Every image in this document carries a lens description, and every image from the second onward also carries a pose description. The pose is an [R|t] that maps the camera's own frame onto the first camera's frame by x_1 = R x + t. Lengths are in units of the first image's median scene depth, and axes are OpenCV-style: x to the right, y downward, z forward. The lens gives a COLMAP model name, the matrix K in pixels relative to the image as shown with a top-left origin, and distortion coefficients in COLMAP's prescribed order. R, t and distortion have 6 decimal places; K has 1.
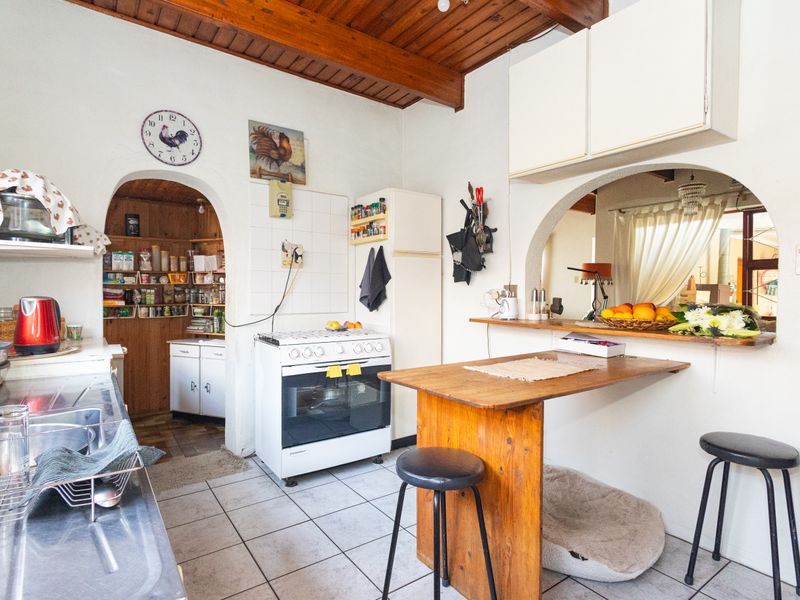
lens RADIAL K [[424.1, 0, 394.8], [0, 424.1, 297.7], [0, 0, 1]] dist [0.009247, -0.000582]
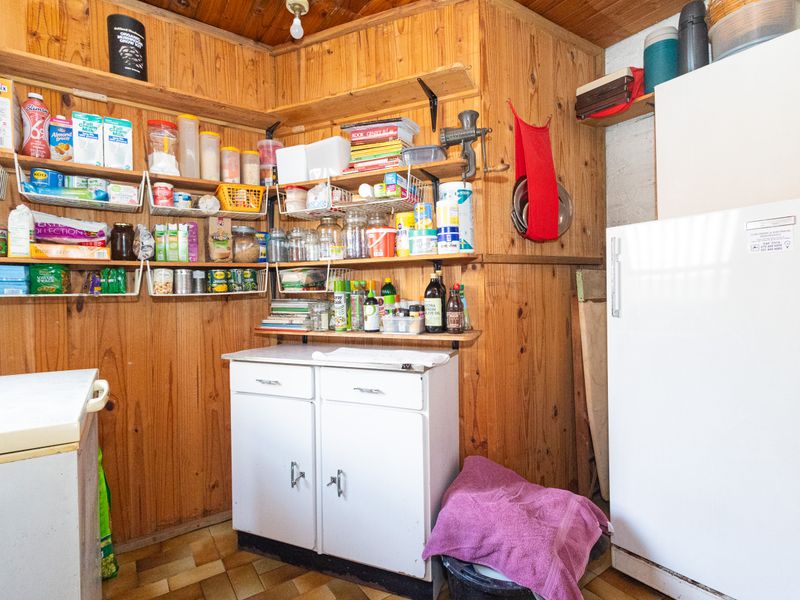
lens RADIAL K [[424.1, 0, 401.8], [0, 424.1, 298.2], [0, 0, 1]] dist [0.009247, -0.000582]
pose [[0.999676, -0.015012, -0.020567, -0.353755], [0.015120, 0.999873, 0.005058, 0.050095], [0.020488, -0.005368, 0.999776, 0.599936]]
